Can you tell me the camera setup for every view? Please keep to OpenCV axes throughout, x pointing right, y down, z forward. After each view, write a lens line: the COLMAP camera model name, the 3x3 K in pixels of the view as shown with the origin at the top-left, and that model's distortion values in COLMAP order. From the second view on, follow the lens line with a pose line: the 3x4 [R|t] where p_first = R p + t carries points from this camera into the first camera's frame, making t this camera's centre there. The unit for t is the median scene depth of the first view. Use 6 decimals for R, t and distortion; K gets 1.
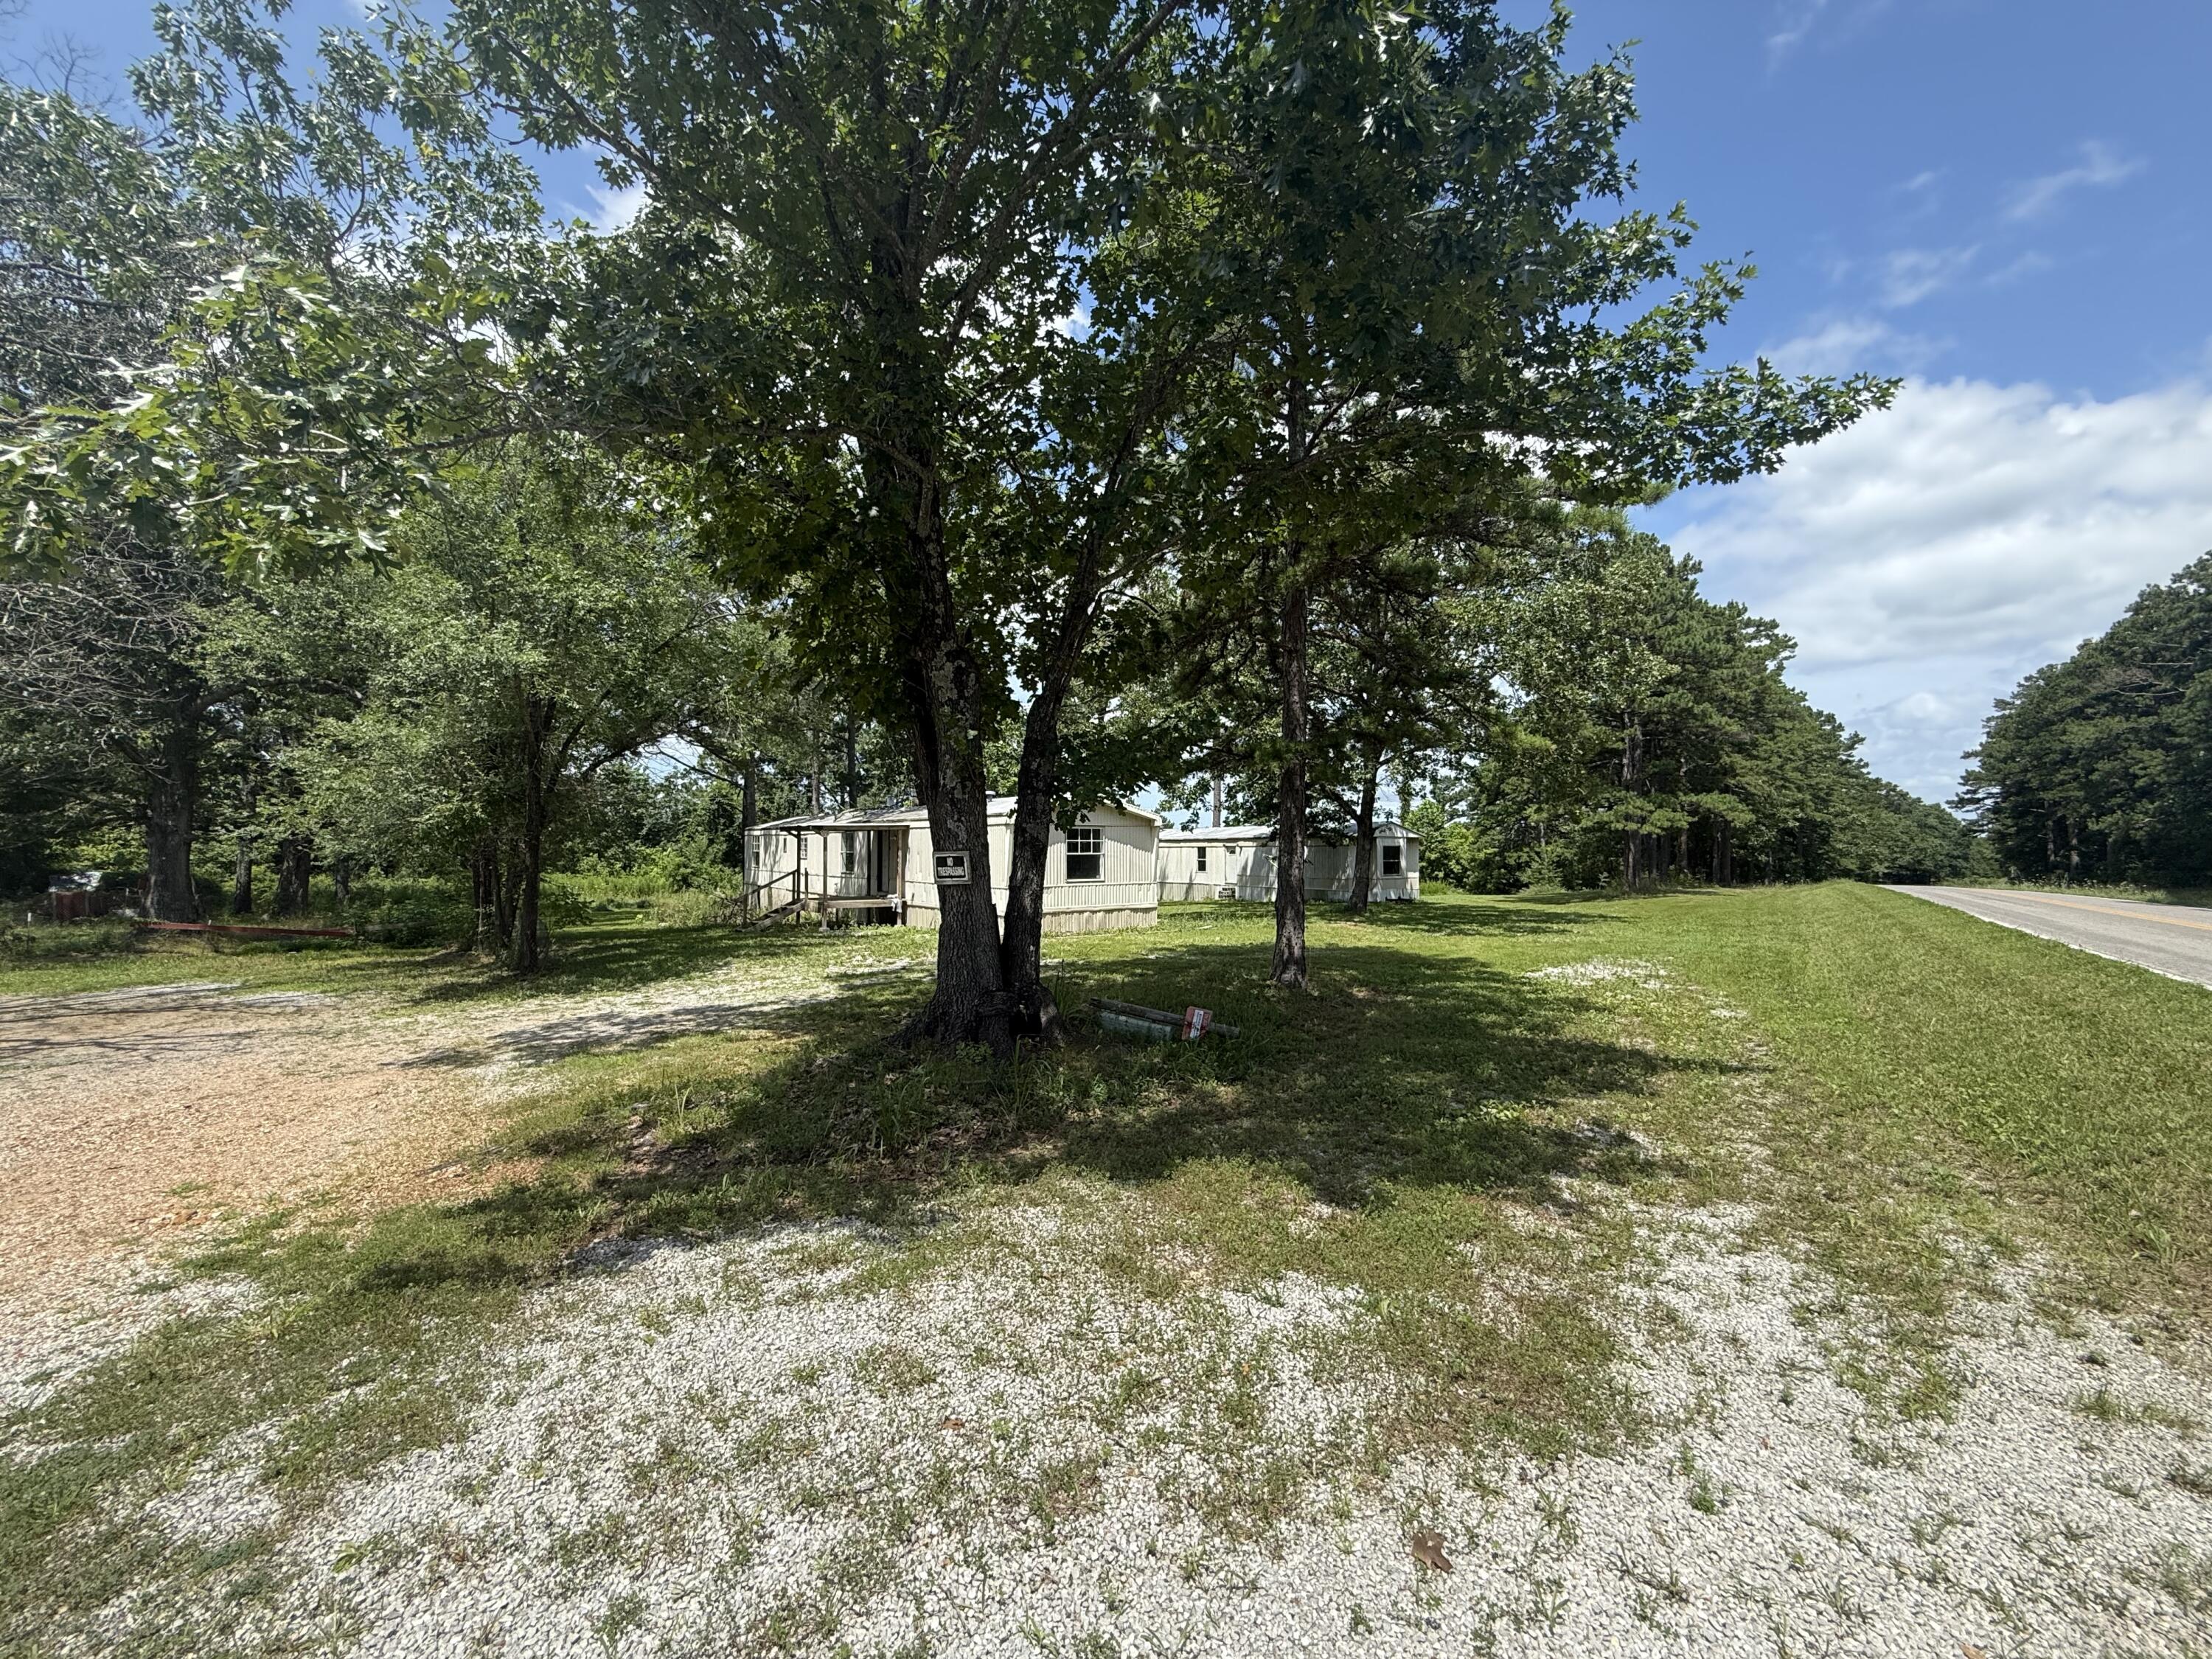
lens RADIAL K [[888.0, 0, 1106.0], [0, 888.0, 829.5], [0, 0, 1]] dist [0.033082, 0.000064]
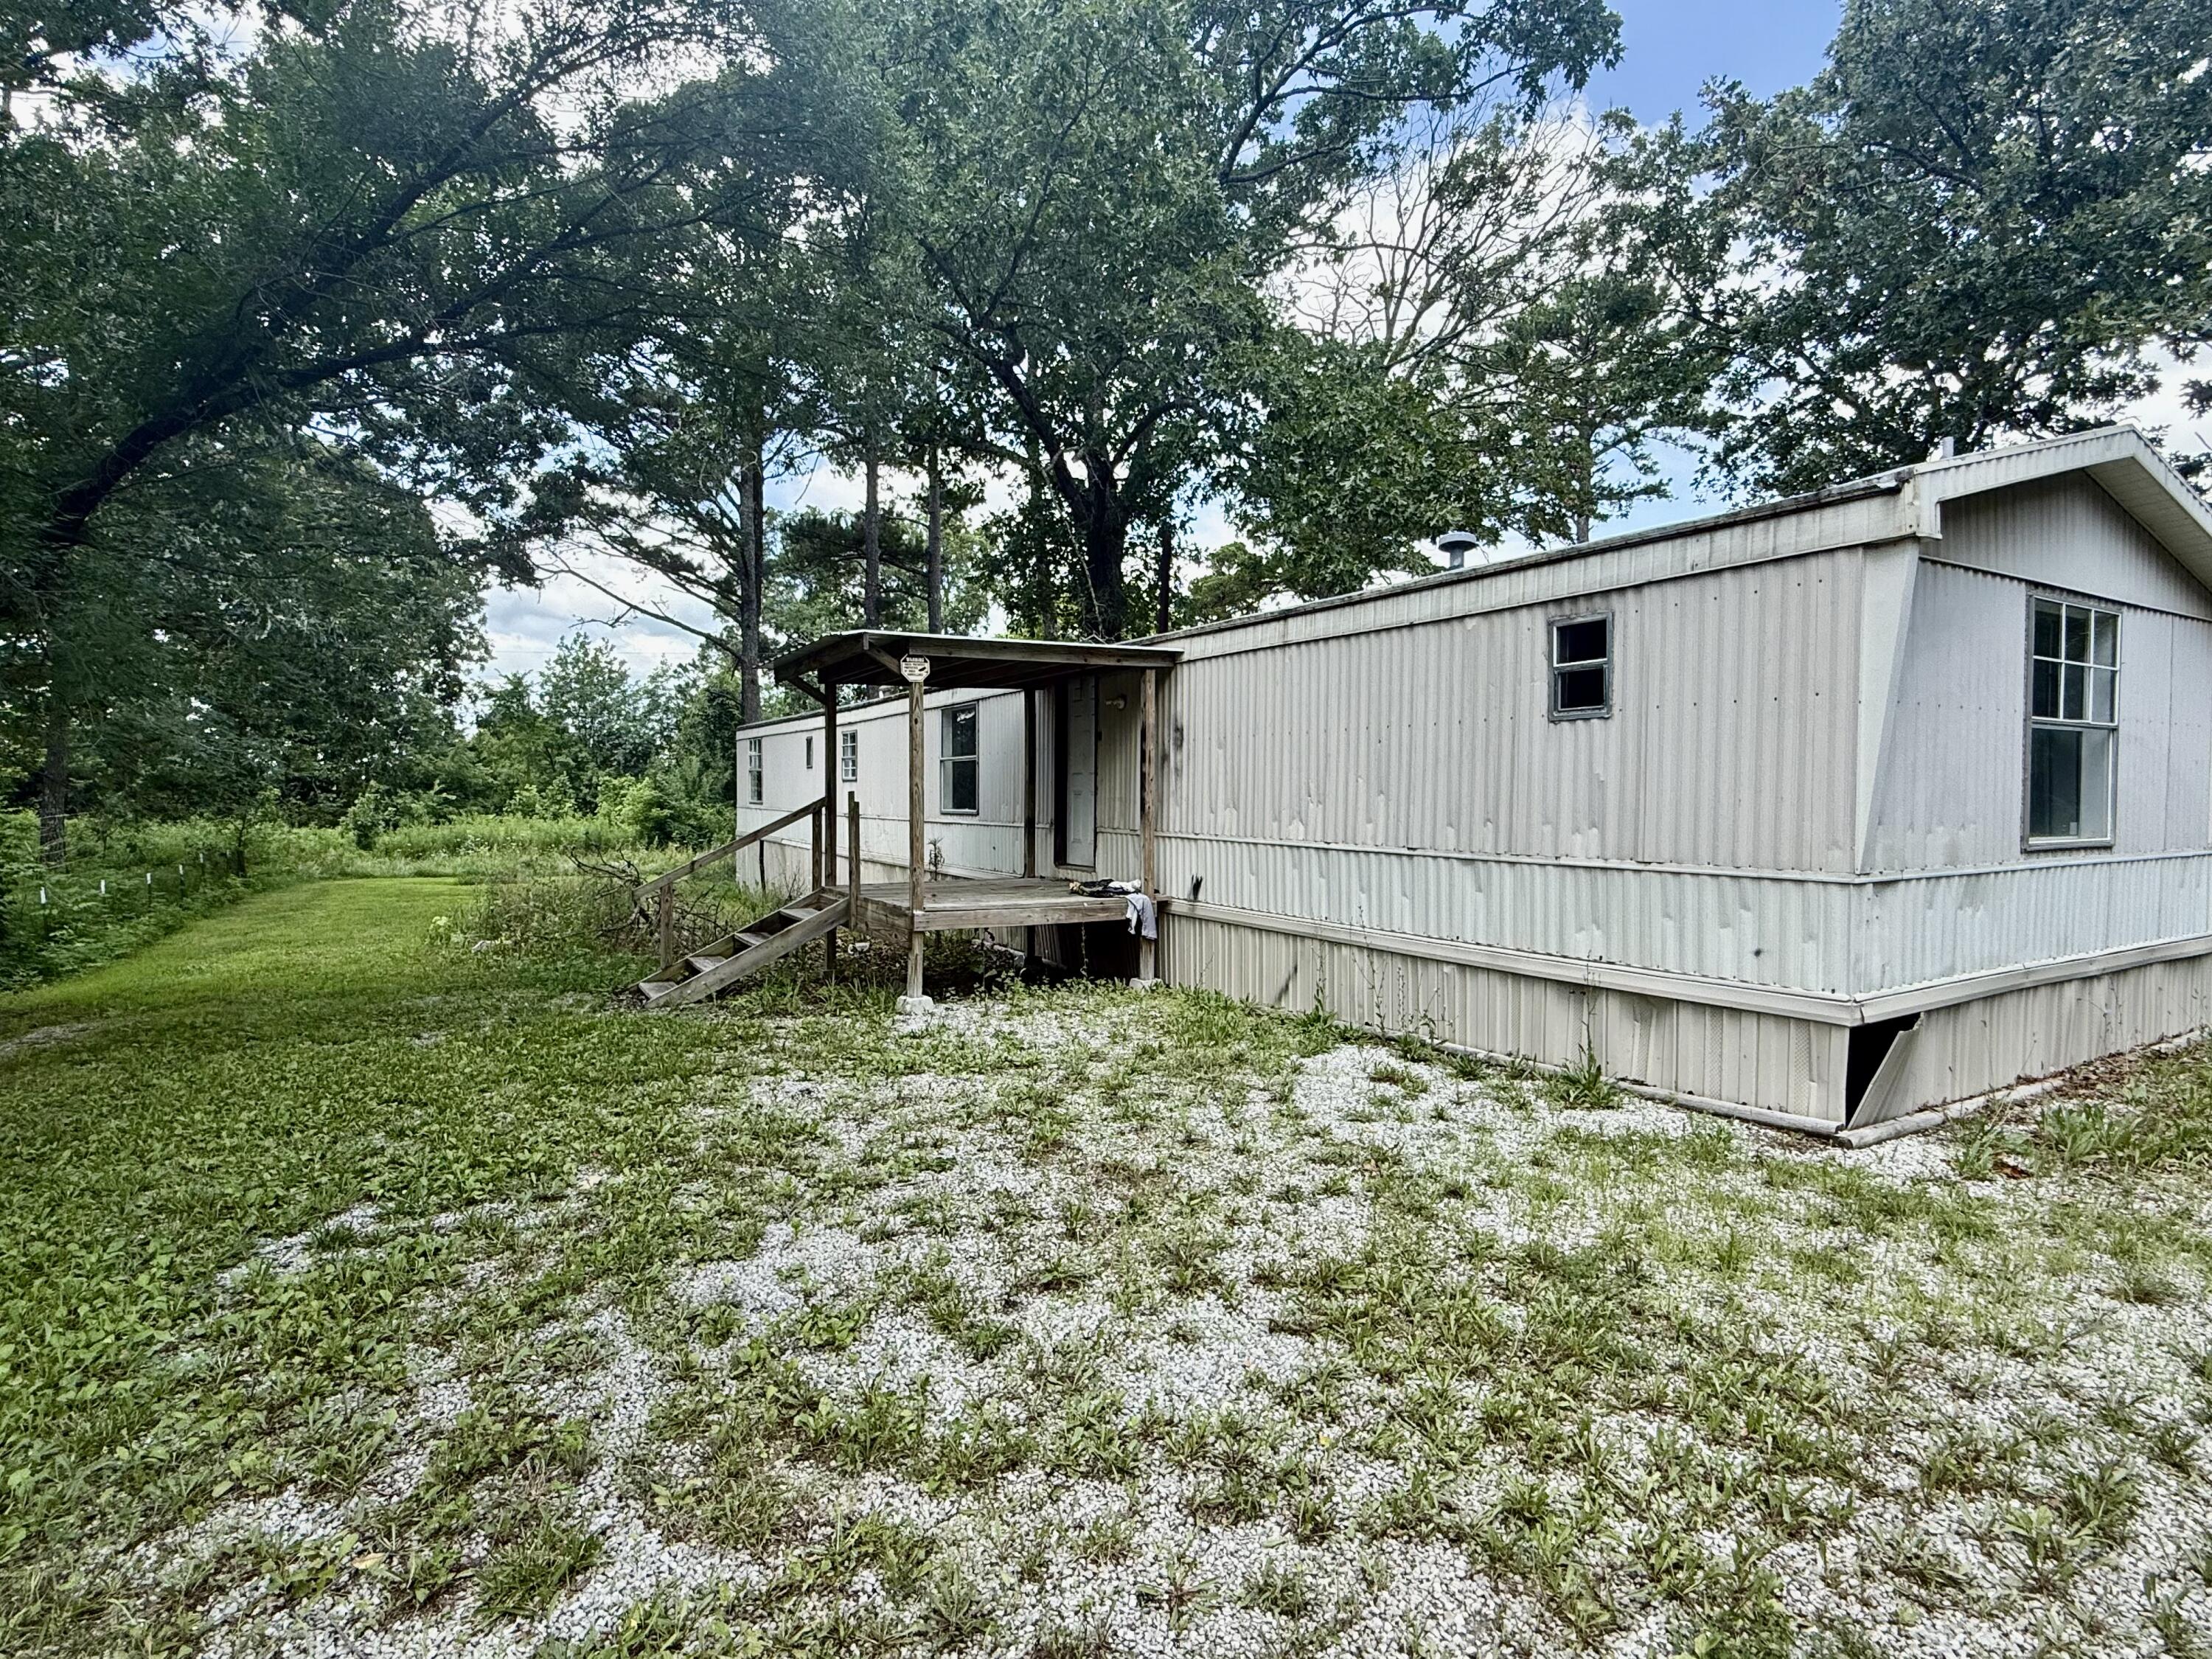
lens RADIAL K [[1097.0, 0, 1106.0], [0, 1097.0, 829.5], [0, 0, 1]] dist [-0.003010, -0.000386]
pose [[0.994872, 0.020086, -0.099126, -0.209608], [-0.015469, 0.998769, 0.047127, 0.038830], [0.099950, -0.045352, 0.993958, 0.625597]]
